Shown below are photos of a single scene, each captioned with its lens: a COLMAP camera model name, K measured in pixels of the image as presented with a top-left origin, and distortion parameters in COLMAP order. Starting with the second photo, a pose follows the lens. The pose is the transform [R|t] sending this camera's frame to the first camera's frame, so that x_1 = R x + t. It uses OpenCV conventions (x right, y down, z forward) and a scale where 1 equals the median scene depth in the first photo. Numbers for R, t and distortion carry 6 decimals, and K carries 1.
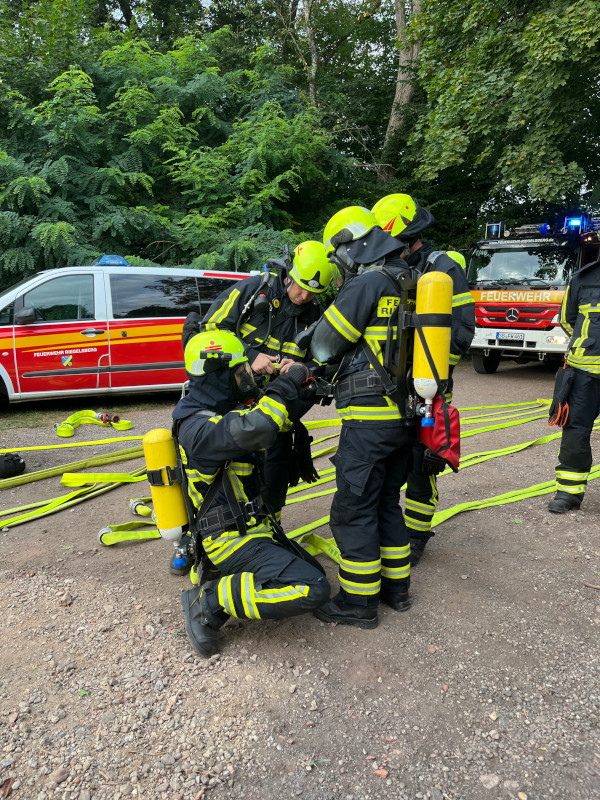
lens RADIAL K [[590.0, 0, 295.8], [0, 590.0, 403.1], [0, 0, 1]] dist [0.034343, -0.062168]
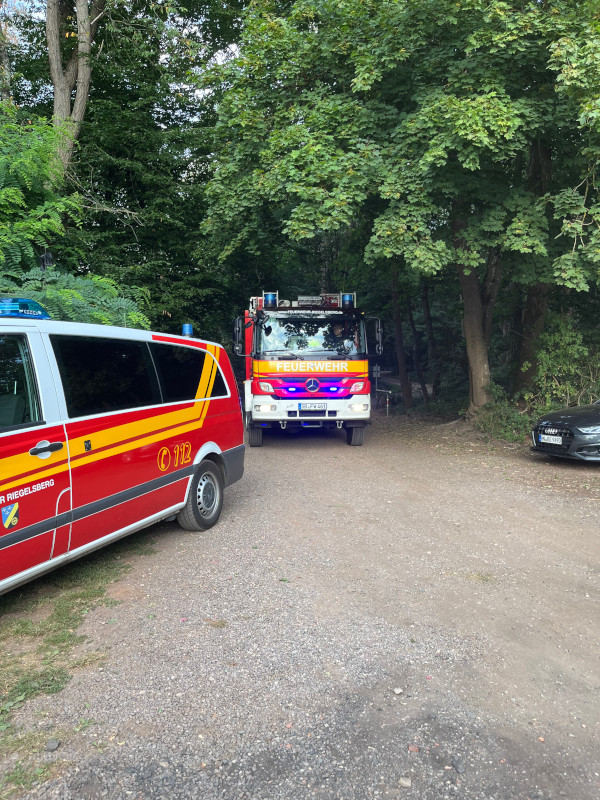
lens RADIAL K [[590.0, 0, 324.3], [0, 590.0, 421.2], [0, 0, 1]] dist [0.034343, -0.062168]
pose [[0.719475, -0.072395, 0.690735, -0.308592], [0.128394, 0.991274, -0.029841, -0.058475], [-0.682548, 0.110156, 0.722492, 0.288477]]
